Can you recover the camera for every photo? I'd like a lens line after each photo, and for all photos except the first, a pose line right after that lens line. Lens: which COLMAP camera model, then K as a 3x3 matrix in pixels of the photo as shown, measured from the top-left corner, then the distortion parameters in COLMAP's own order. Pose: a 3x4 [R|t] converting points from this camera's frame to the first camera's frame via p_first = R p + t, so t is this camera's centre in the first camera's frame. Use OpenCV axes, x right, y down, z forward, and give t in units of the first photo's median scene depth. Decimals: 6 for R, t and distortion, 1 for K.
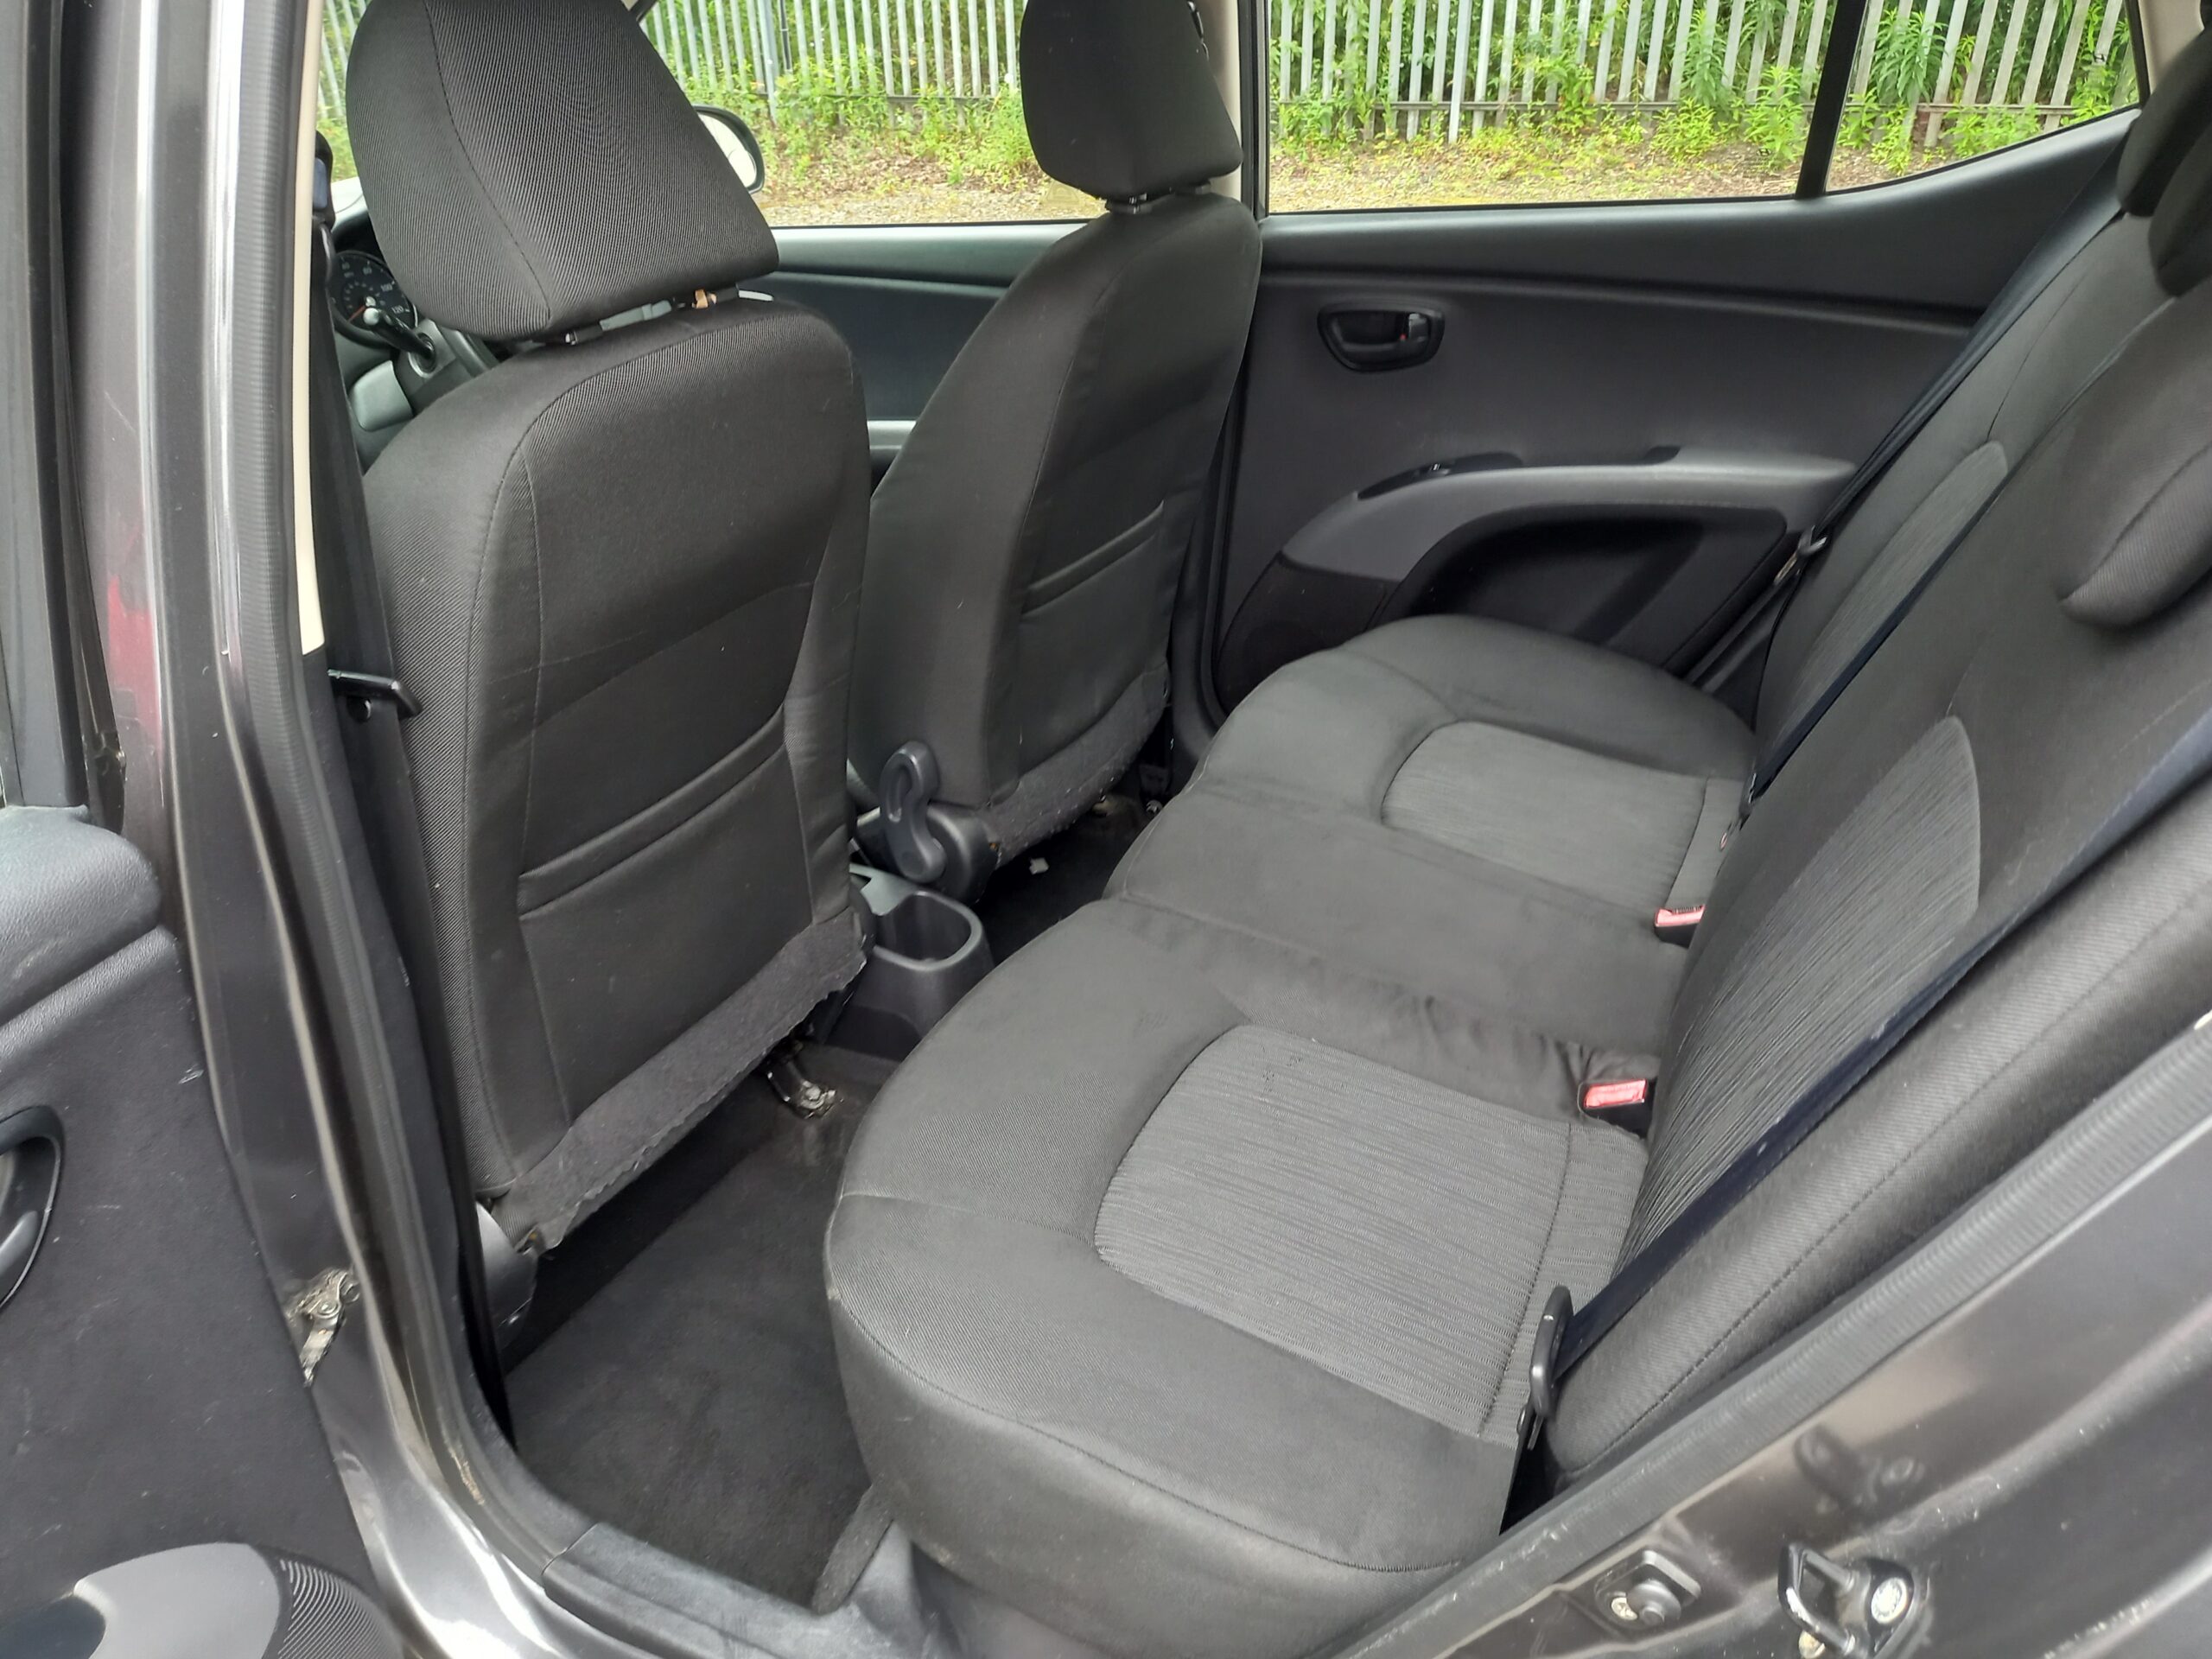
lens RADIAL K [[1606.3, 0, 1113.3], [0, 1606.3, 827.0], [0, 0, 1]] dist [0.052793, -0.069253]
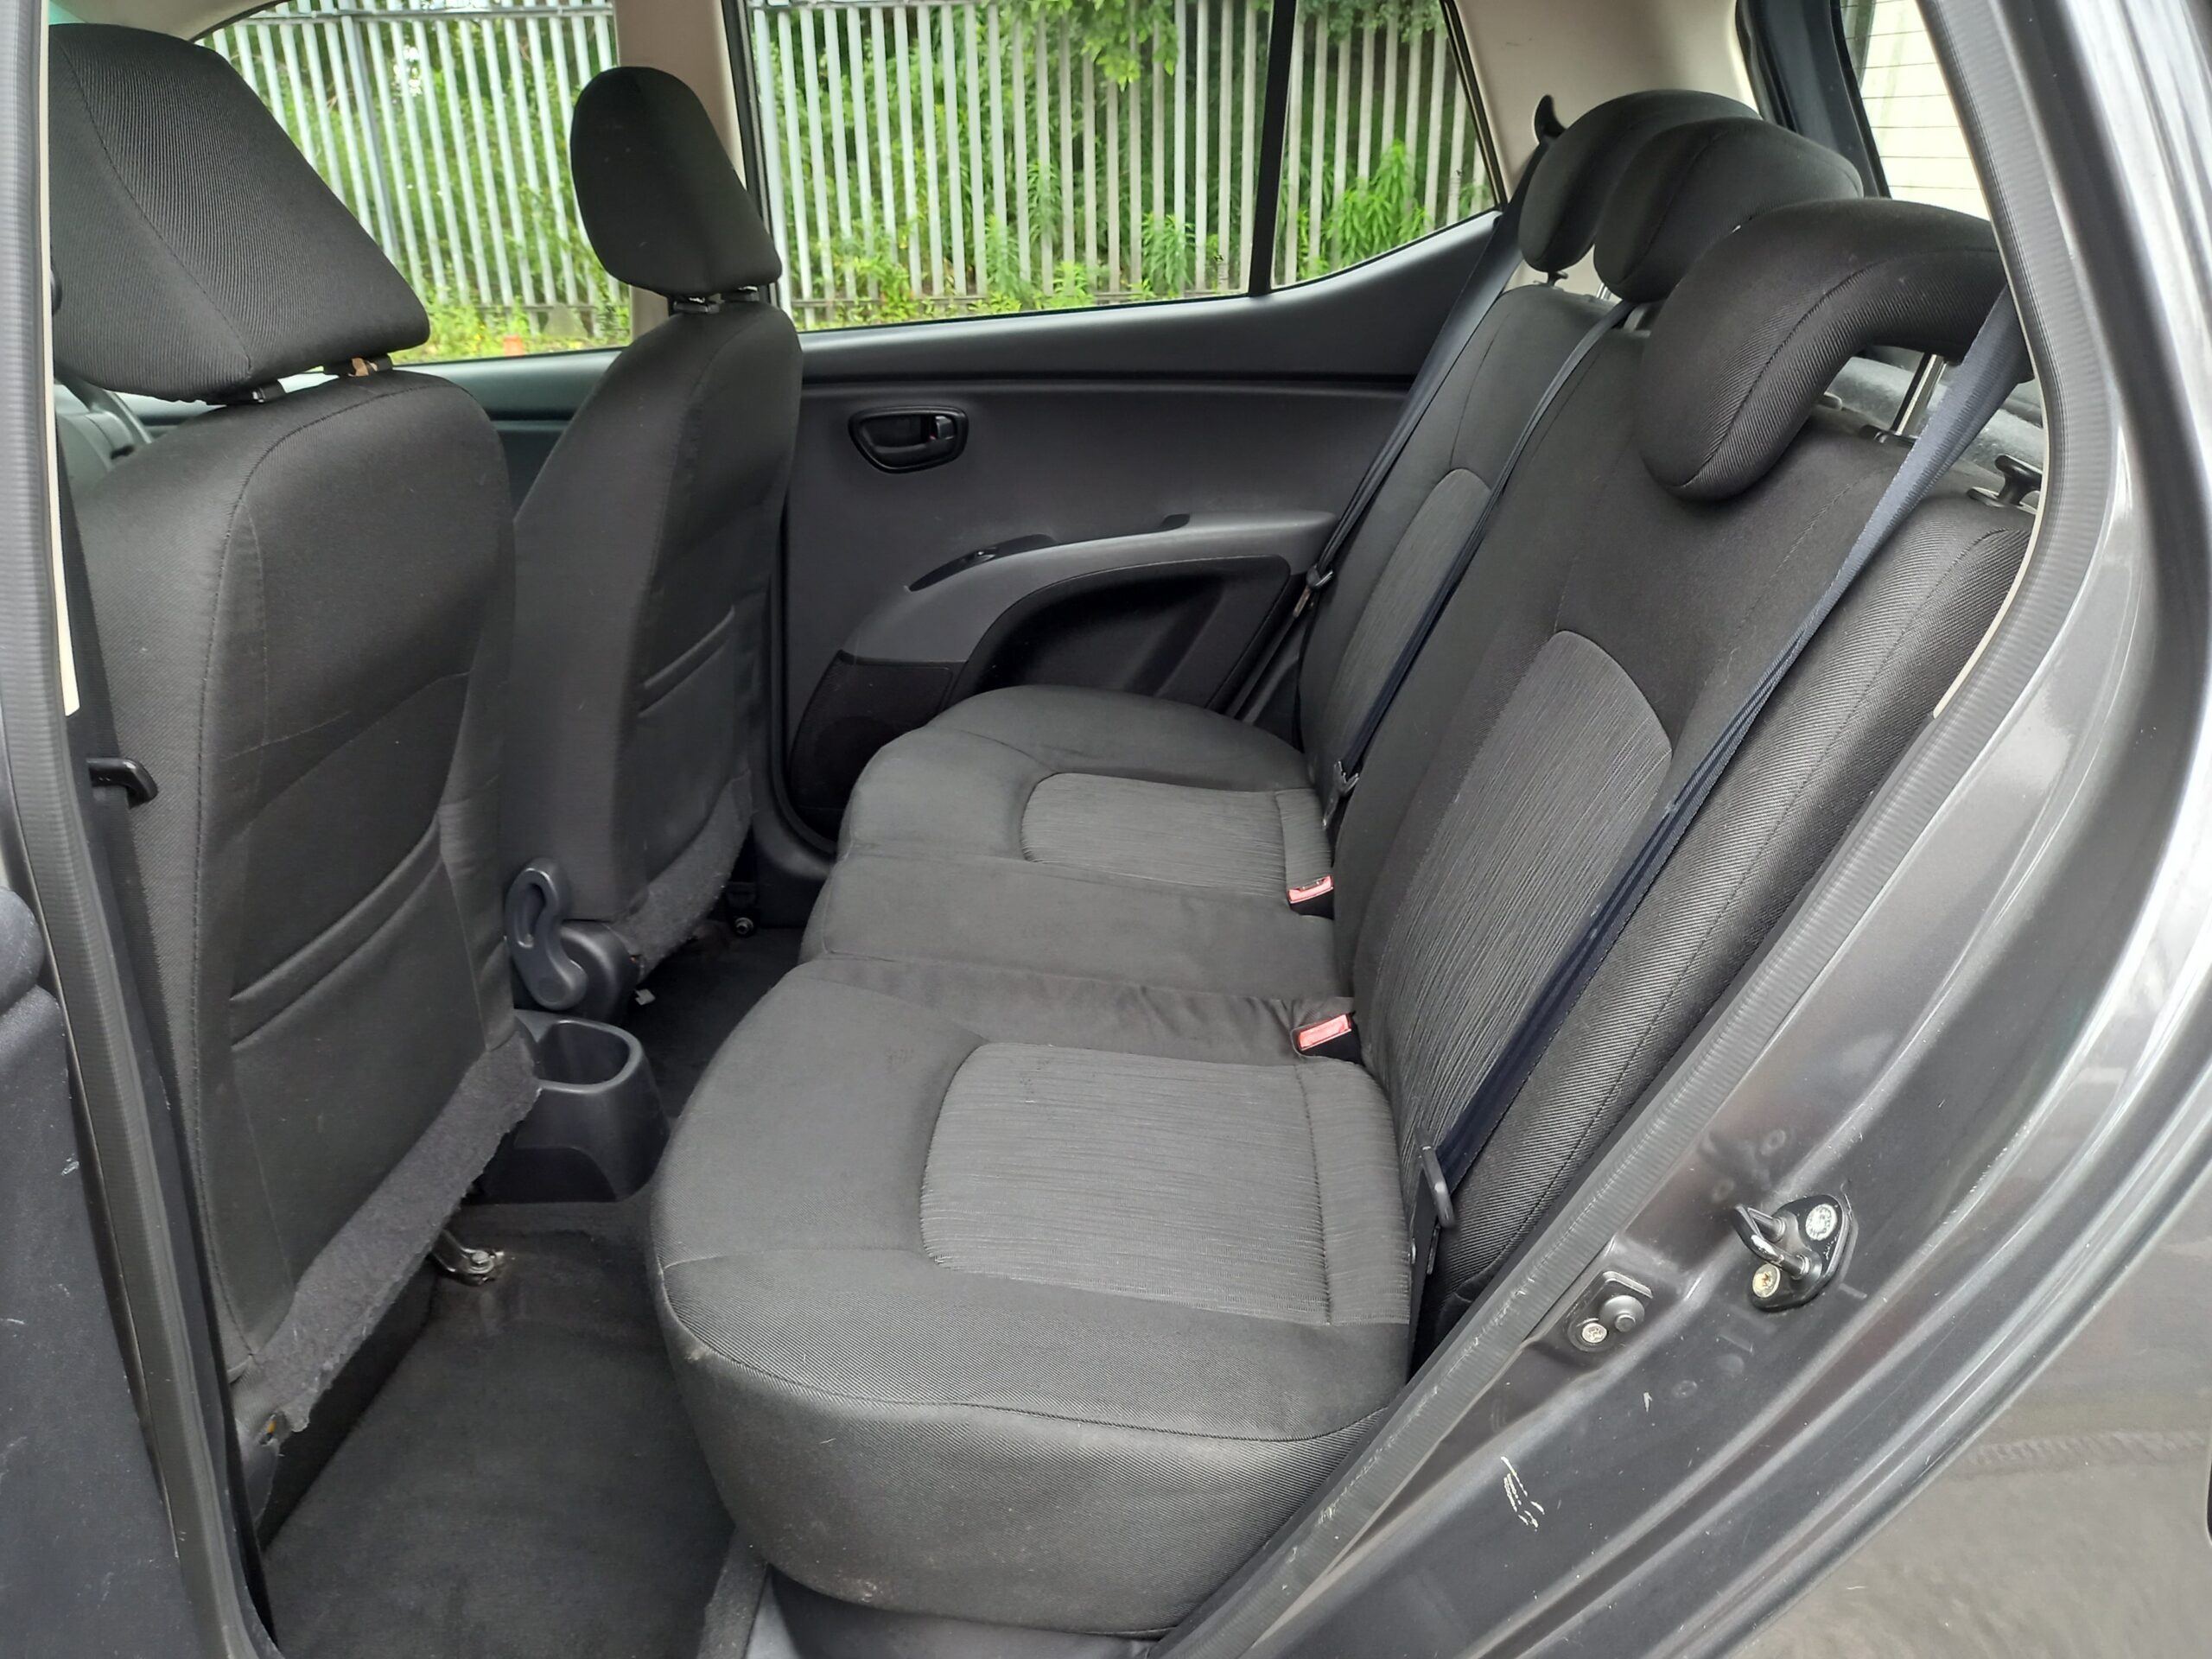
lens RADIAL K [[1608.5, 0, 1098.6], [0, 1608.5, 831.6], [0, 0, 1]] dist [0.044672, -0.078770]
pose [[0.924473, -0.144719, 0.352712, -0.153185], [0.182867, 0.980105, -0.077161, 0.065119], [-0.334528, 0.135833, 0.932545, -0.002384]]
